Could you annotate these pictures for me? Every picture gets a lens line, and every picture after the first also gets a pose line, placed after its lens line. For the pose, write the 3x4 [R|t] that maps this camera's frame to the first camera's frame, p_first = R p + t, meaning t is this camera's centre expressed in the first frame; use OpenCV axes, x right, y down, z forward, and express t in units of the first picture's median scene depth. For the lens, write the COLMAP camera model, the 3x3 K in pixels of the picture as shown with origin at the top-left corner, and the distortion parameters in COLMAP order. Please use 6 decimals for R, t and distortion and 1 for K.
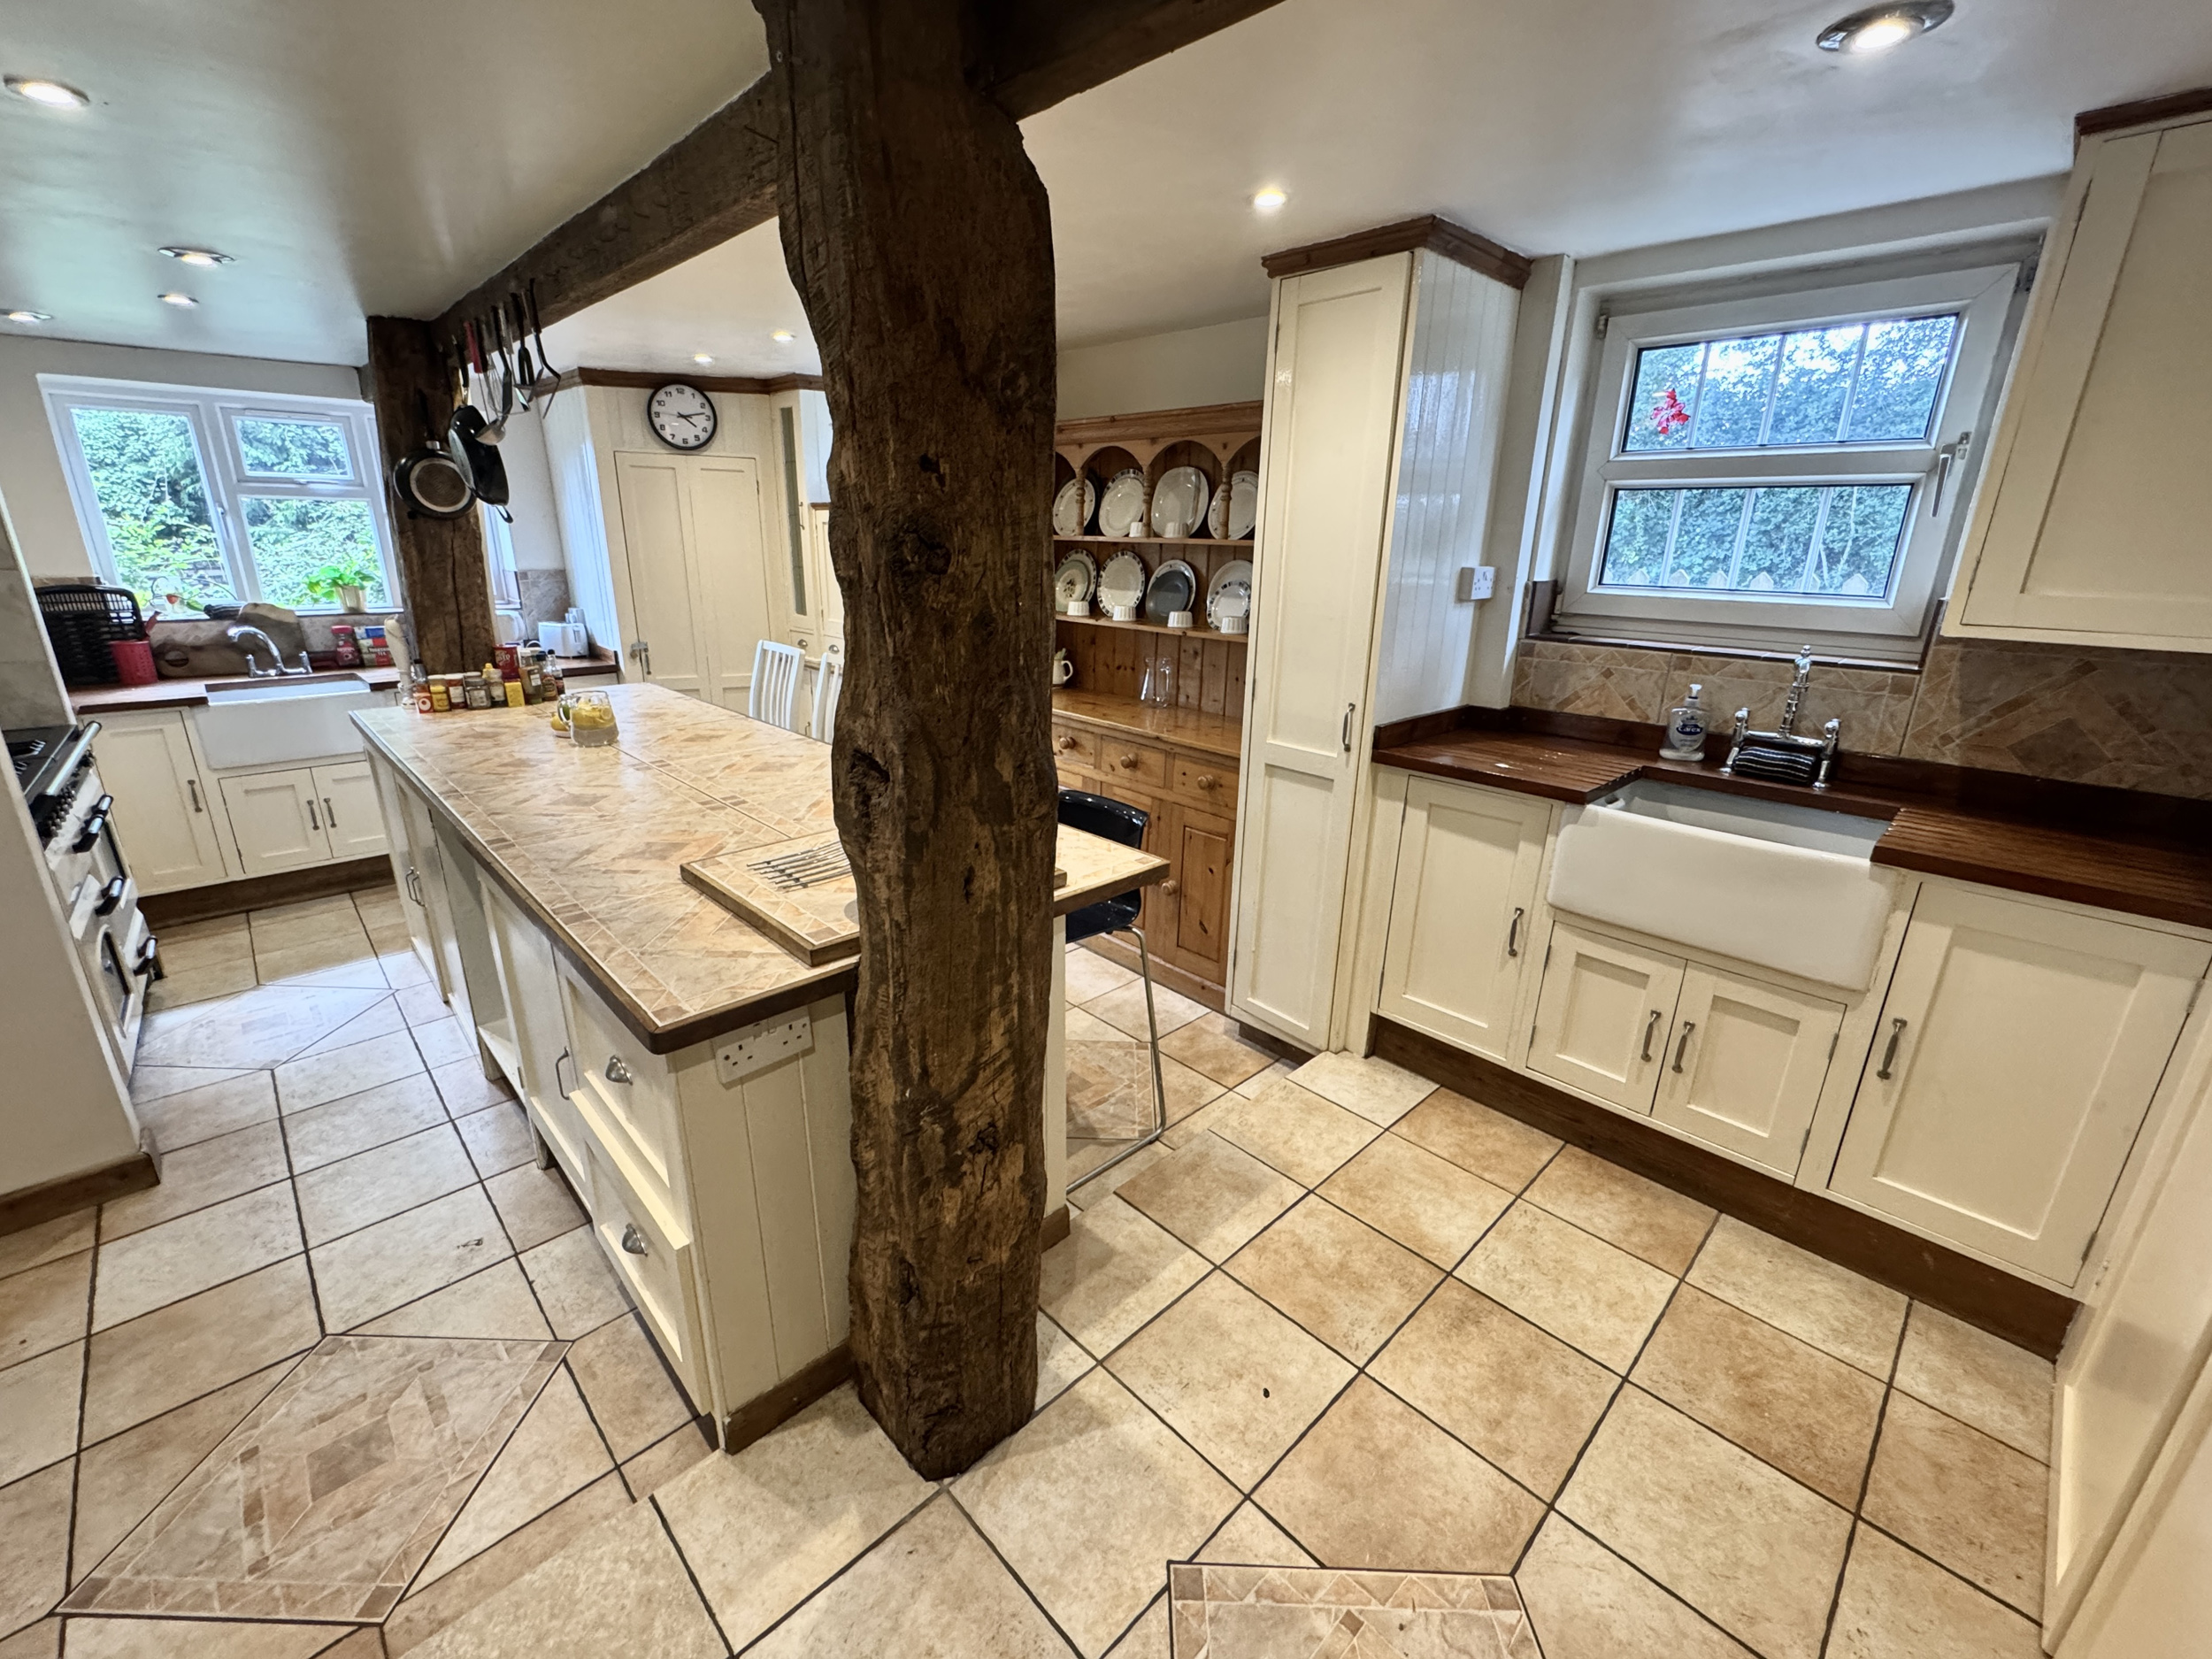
lens RADIAL K [[915.6, 0, 1106.0], [0, 915.6, 829.5], [0, 0, 1]] dist [-0.005755, -0.000154]
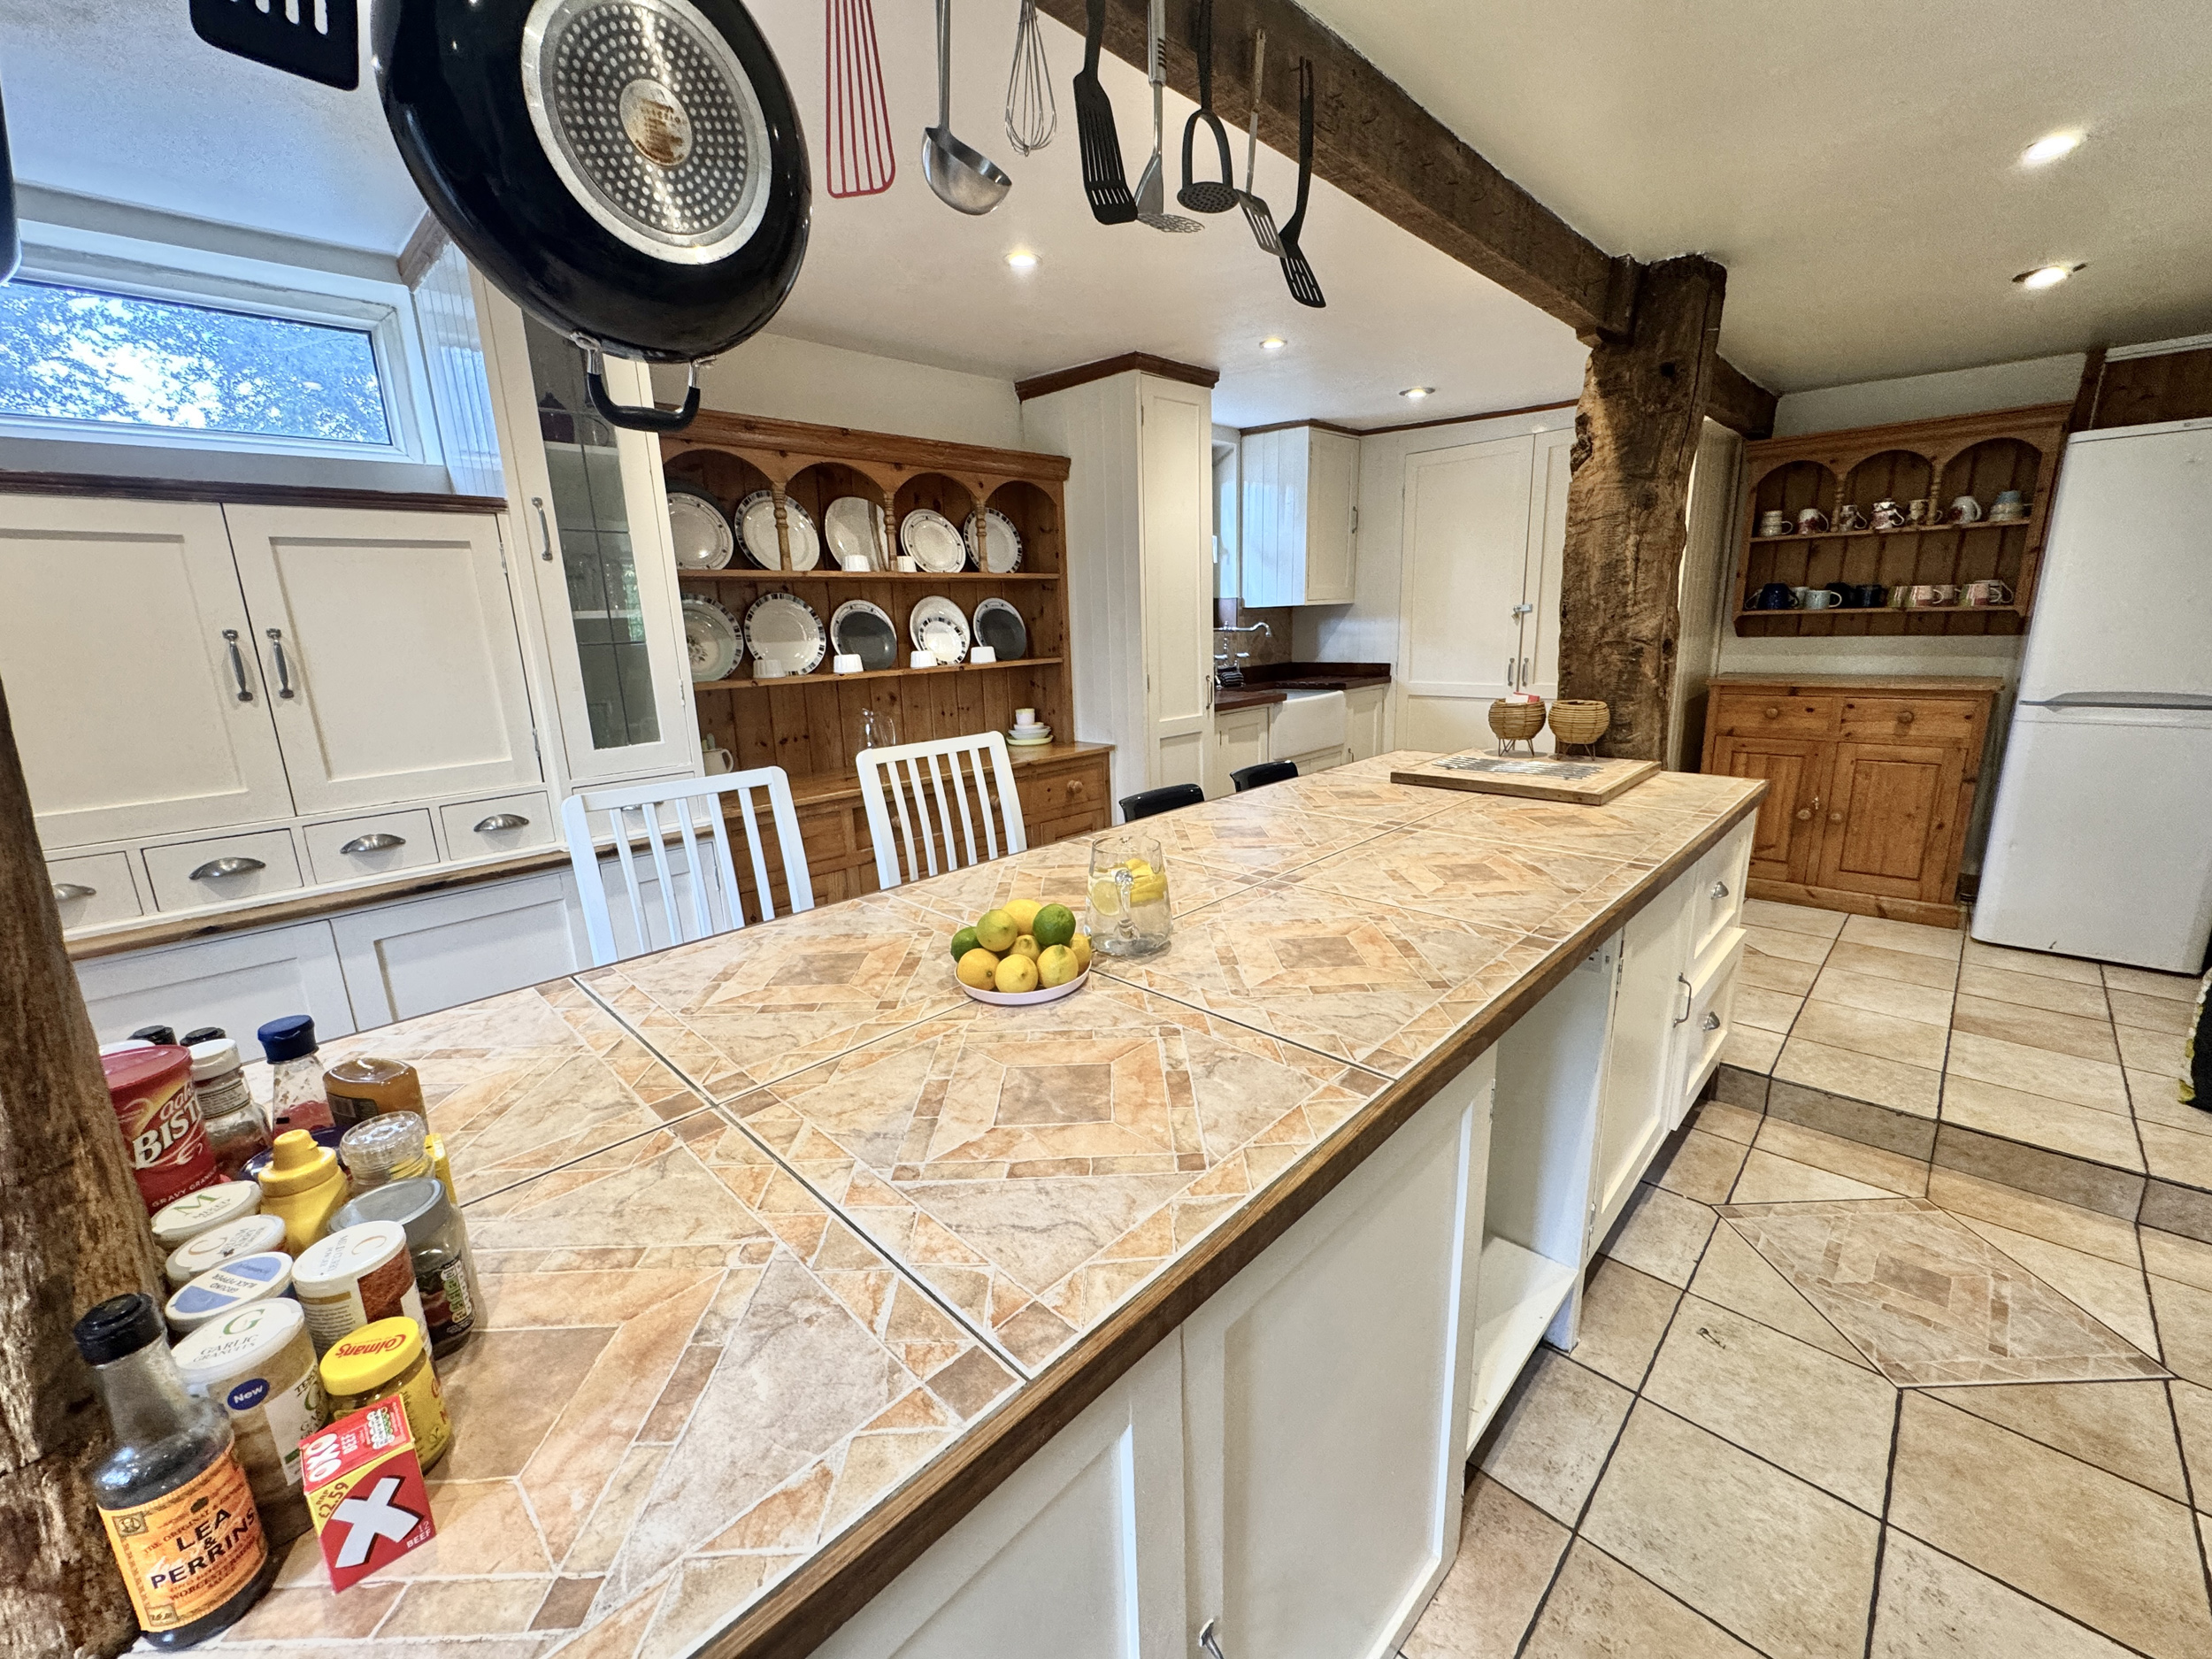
lens RADIAL K [[884.9, 0, 1106.0], [0, 884.9, 829.5], [0, 0, 1]] dist [-0.002219, 0.000161]
pose [[-0.020804, -0.253167, 0.967199, -0.794258], [0.340201, 0.907887, 0.244959, -0.214621], [-0.940123, 0.334138, 0.067240, 0.768612]]
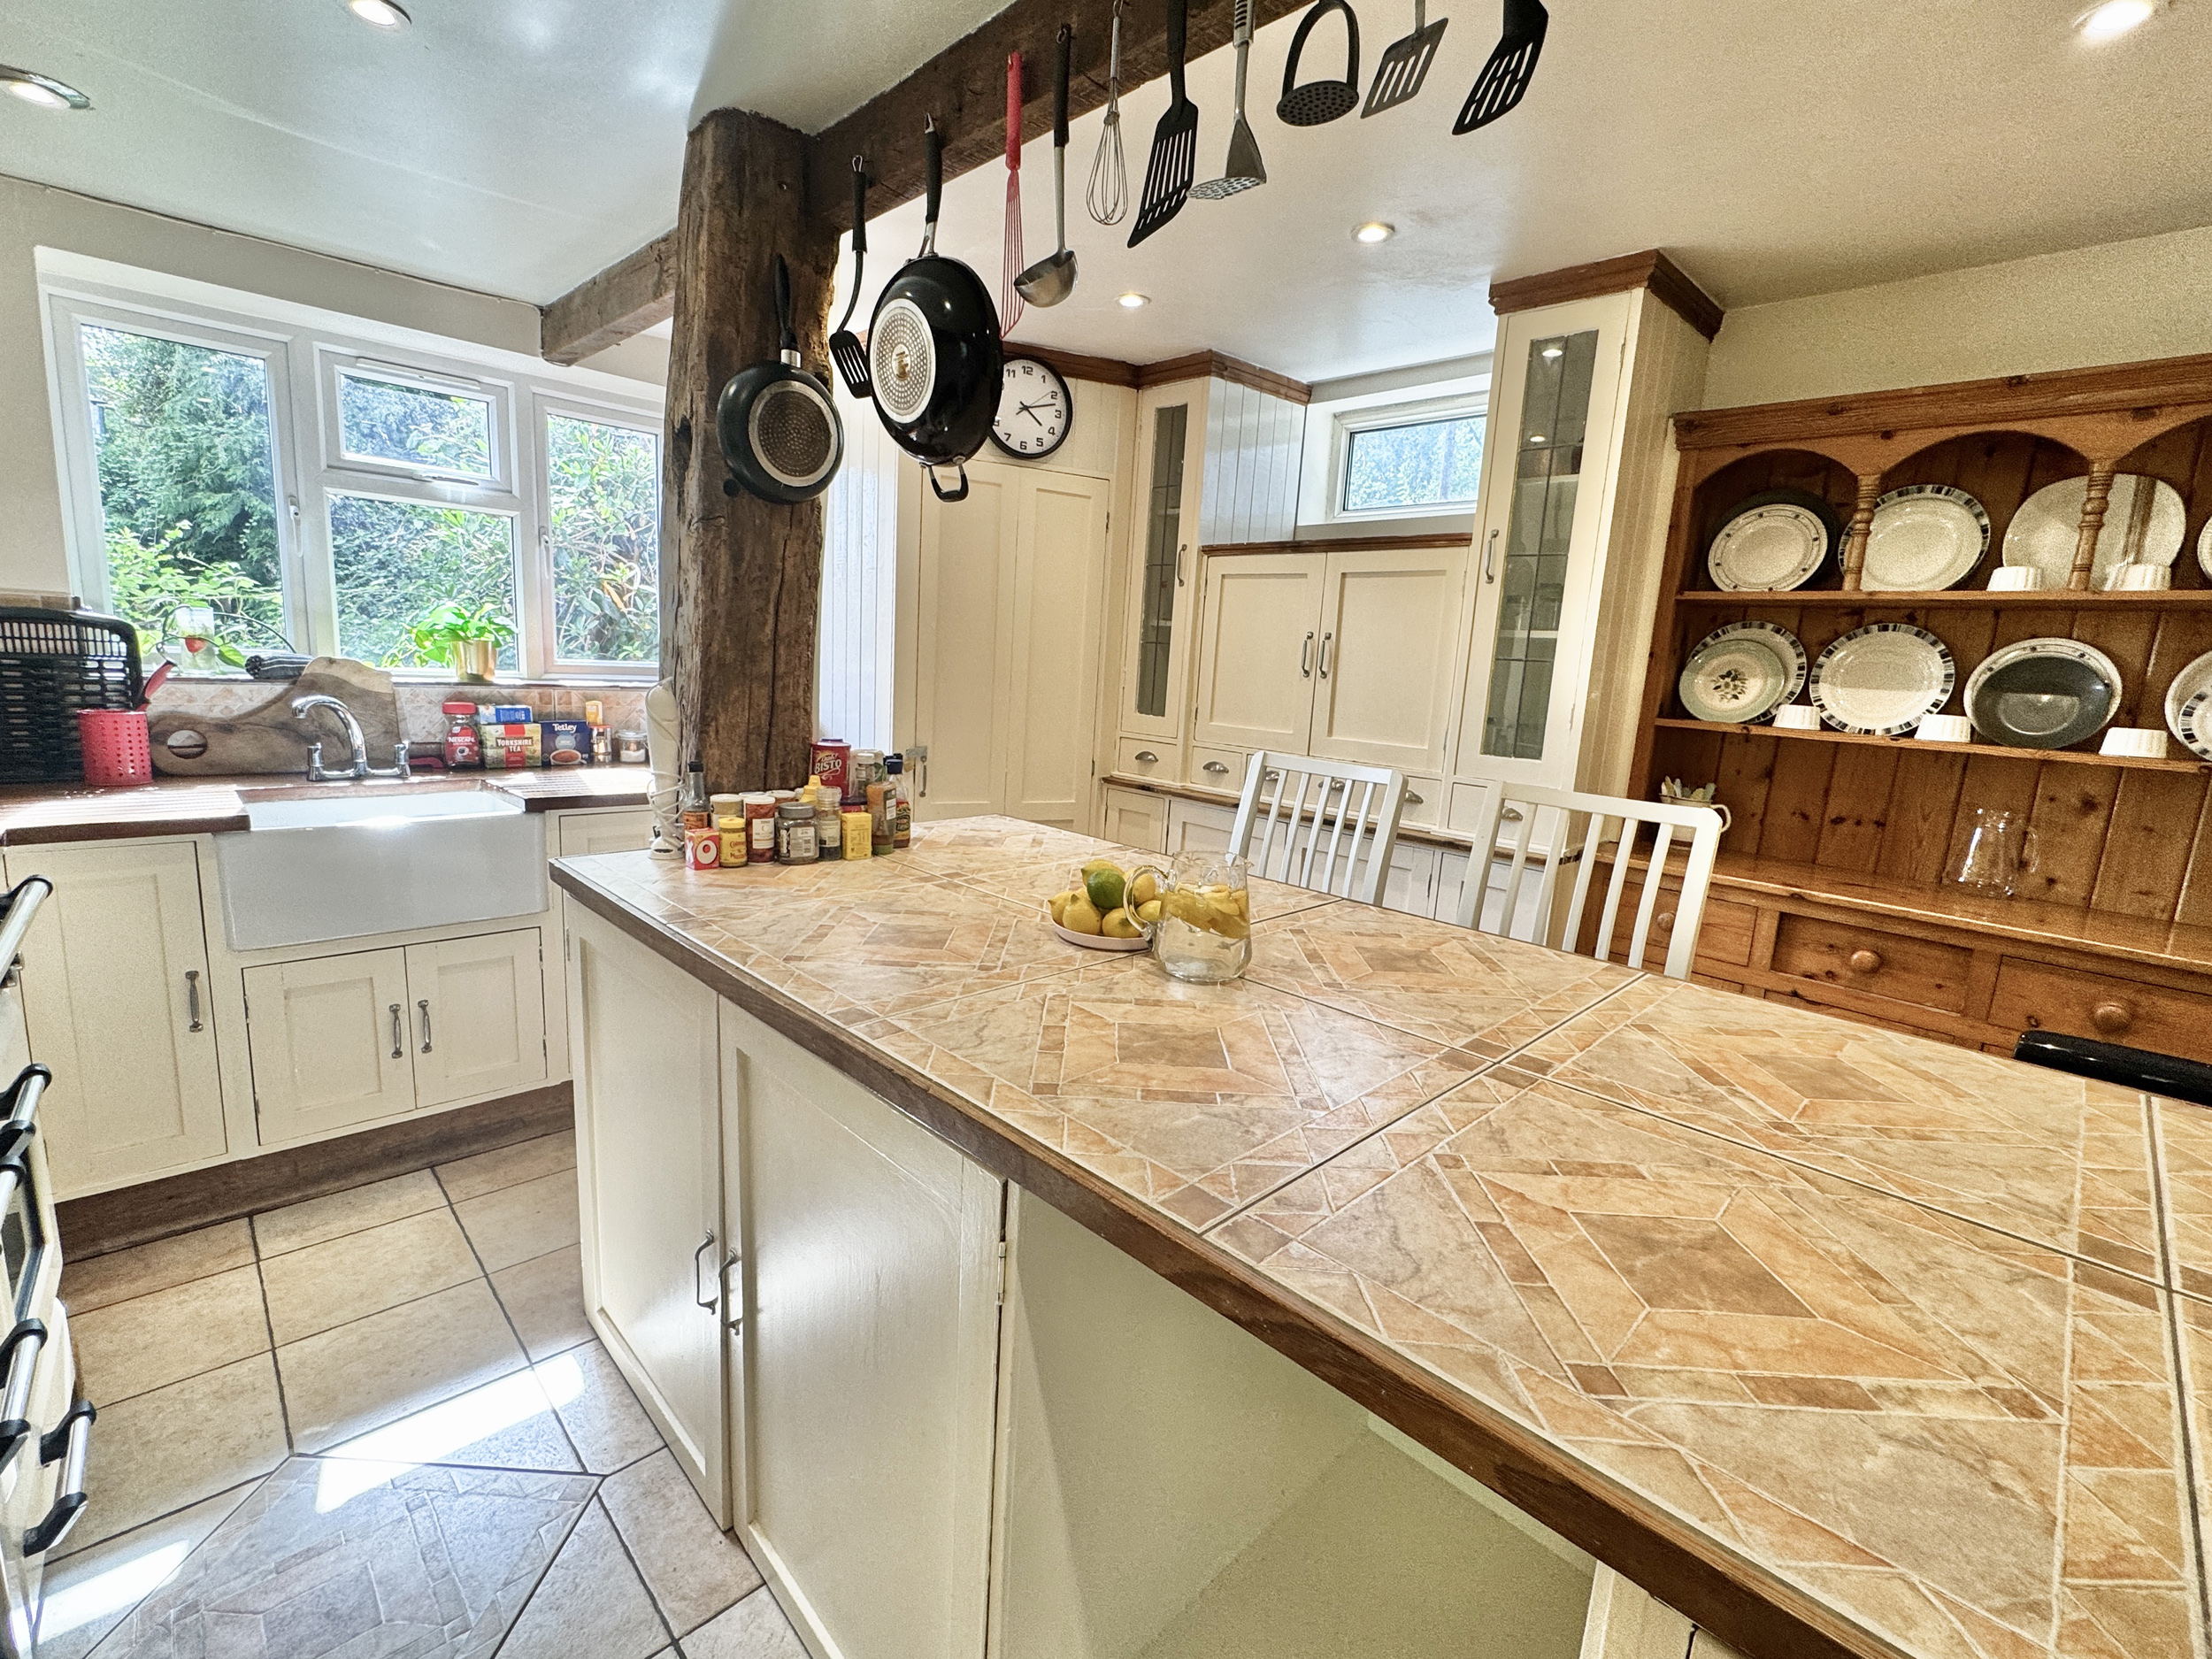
lens RADIAL K [[978.6, 0, 1098.8], [0, 978.6, 828.6], [0, 0, 1]] dist [-0.004649, -0.000445]
pose [[0.999320, 0.036077, 0.007579, -0.489473], [-0.034701, 0.989968, -0.136965, -0.076773], [-0.012445, 0.136609, 0.990547, 0.425148]]
